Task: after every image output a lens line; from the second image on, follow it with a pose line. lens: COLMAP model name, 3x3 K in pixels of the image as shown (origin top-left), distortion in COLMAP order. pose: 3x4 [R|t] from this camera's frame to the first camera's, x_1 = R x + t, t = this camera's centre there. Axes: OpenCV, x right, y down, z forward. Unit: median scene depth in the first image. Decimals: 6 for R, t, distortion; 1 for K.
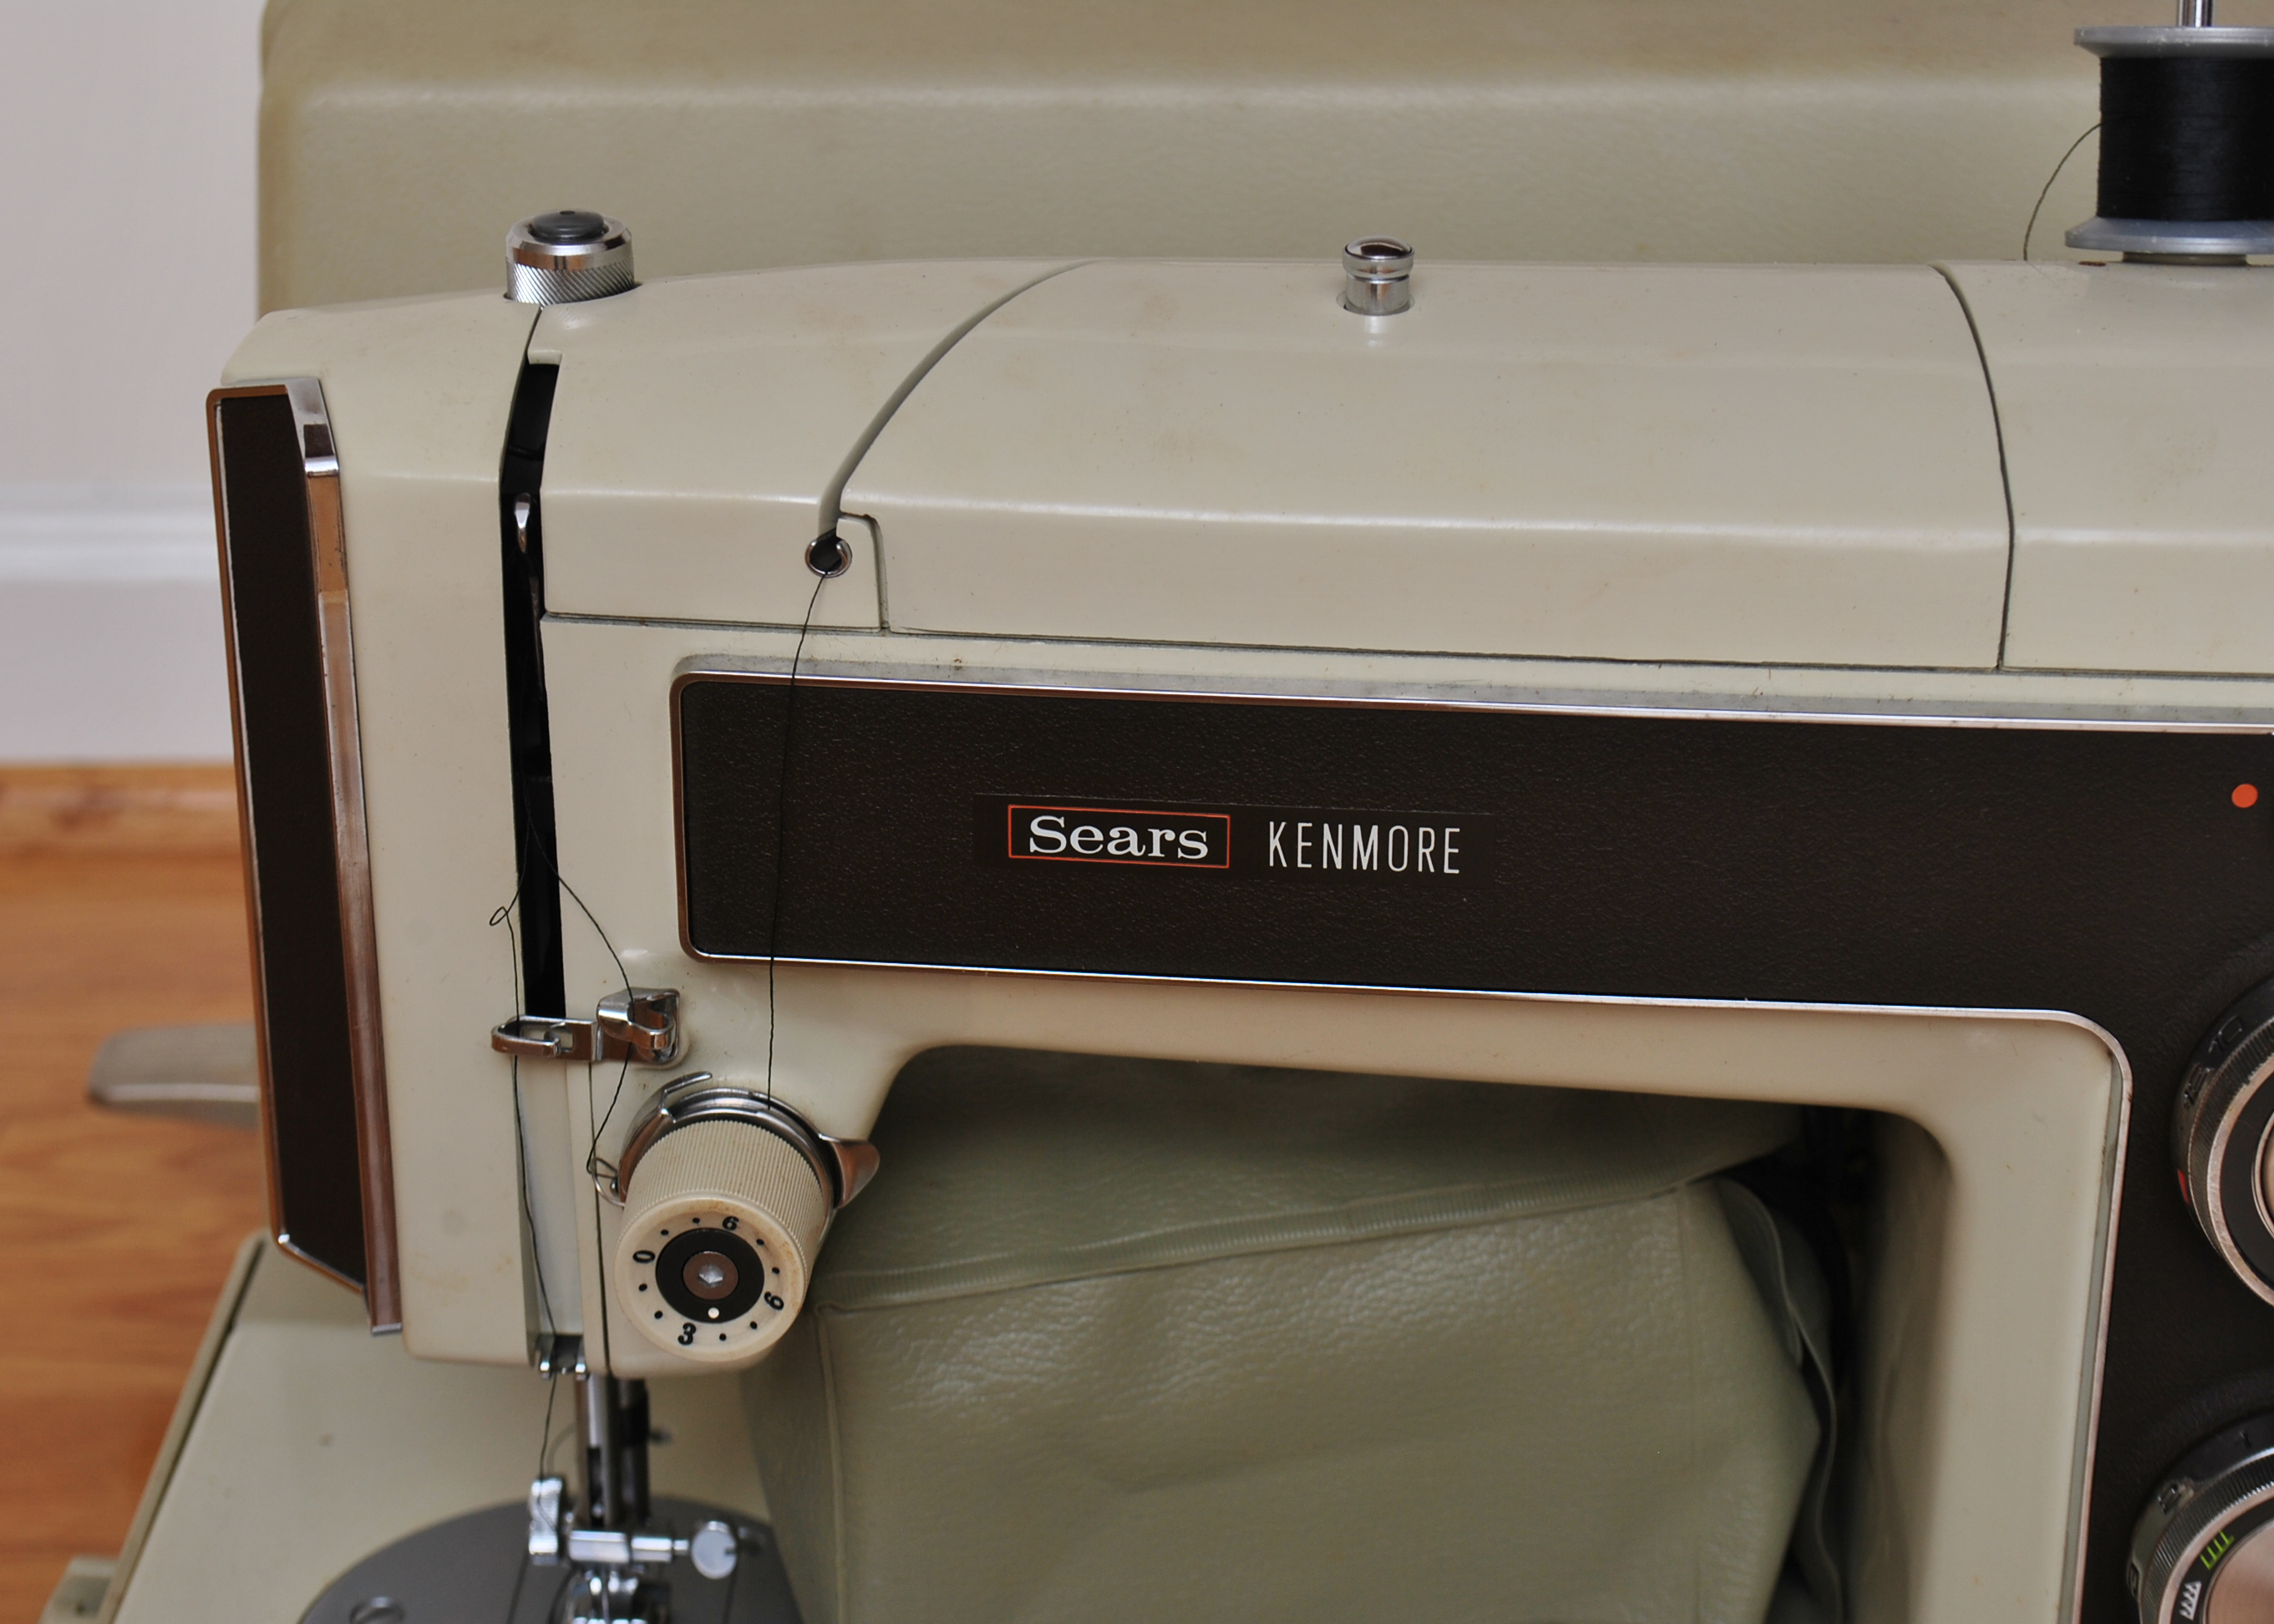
lens RADIAL K [[4587.3, 0, 1129.3], [0, 4587.3, 817.5], [0, 0, 1]] dist [0.031637, 0.000000]
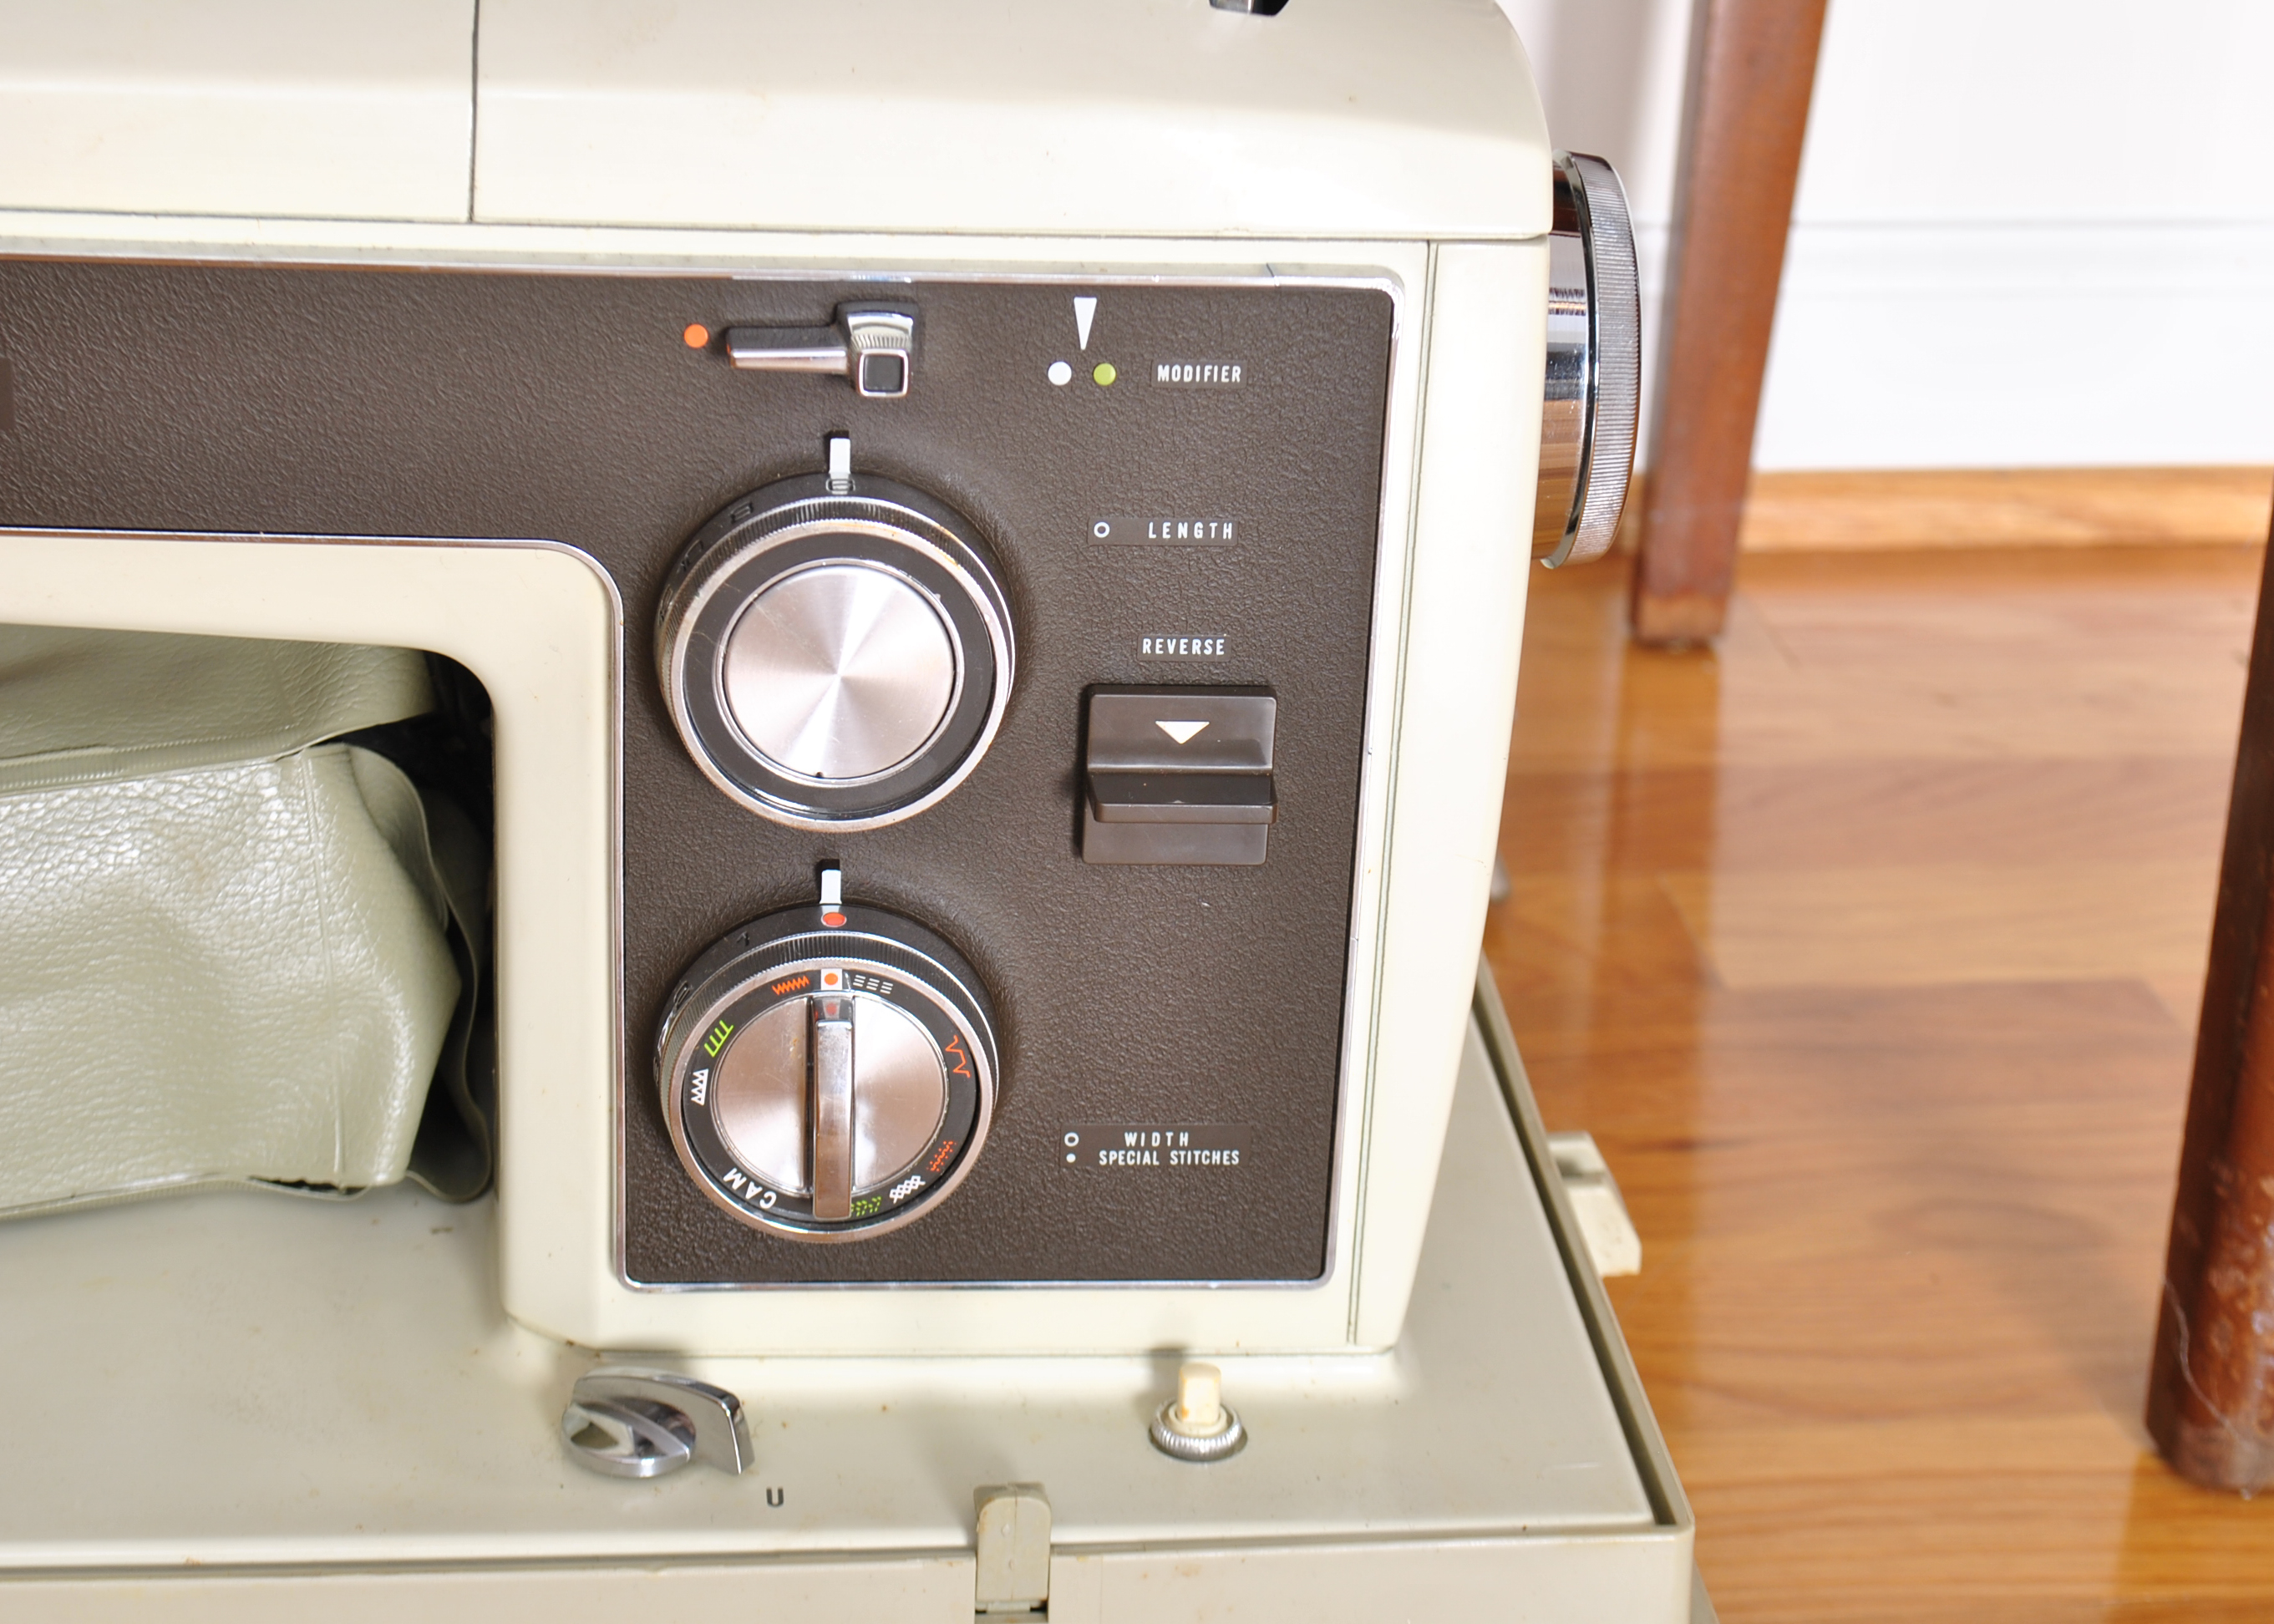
lens RADIAL K [[4587.3, 0, 1140.8], [0, 4587.3, 805.9], [0, 0, 1]] dist [0.031637, 0.000000]
pose [[0.991963, -0.014162, 0.125734, 0.197491], [0.012035, 0.999772, 0.017656, 0.084694], [-0.125955, -0.016001, 0.991907, -0.099015]]
